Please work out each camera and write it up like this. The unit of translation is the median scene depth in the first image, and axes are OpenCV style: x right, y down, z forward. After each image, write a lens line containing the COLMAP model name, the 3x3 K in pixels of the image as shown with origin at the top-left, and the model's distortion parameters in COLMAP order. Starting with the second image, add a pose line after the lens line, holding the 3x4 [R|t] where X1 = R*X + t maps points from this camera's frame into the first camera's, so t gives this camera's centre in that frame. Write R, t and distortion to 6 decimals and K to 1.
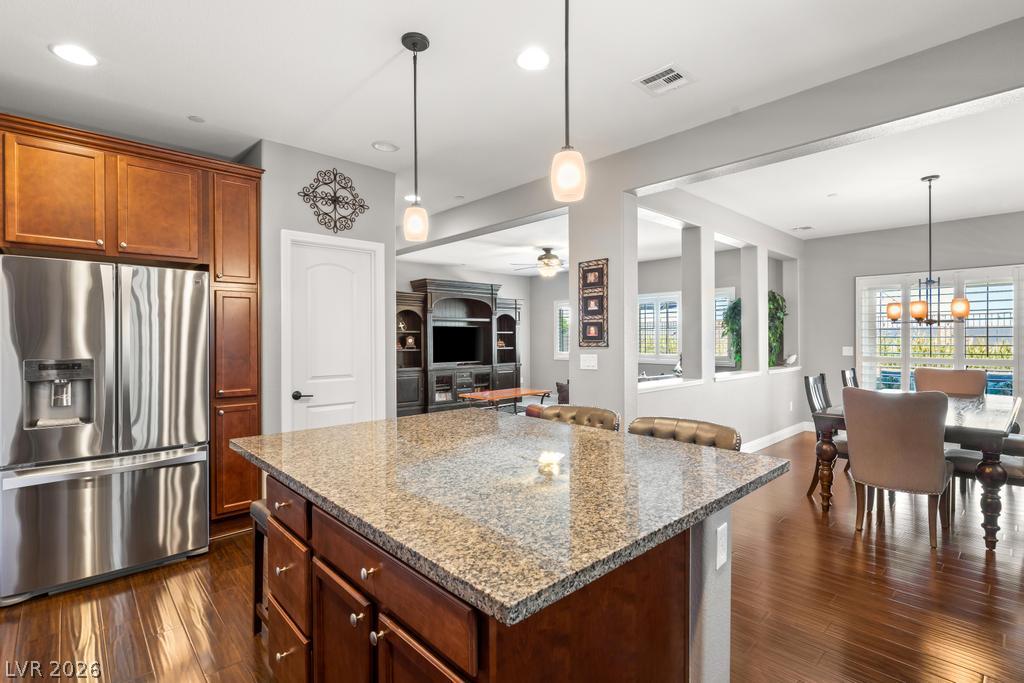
lens RADIAL K [[490.4, 0, 514.7], [0, 490.4, 340.1], [0, 0, 1]] dist [-0.000724, 0.000856]
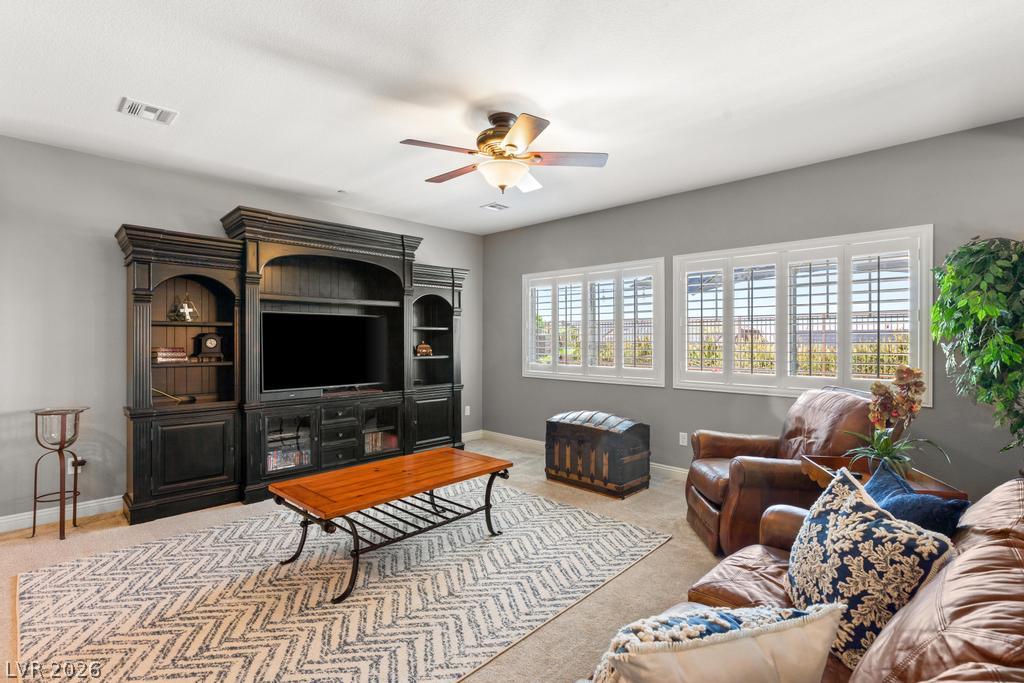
lens RADIAL K [[490.4, 0, 514.7], [0, 490.4, 340.1], [0, 0, 1]] dist [-0.000724, 0.000856]
pose [[0.998475, 0.003790, 0.055082, 0.048357], [-0.003822, 0.999993, 0.000475, -0.003554], [-0.055080, -0.000685, 0.998482, 0.519825]]
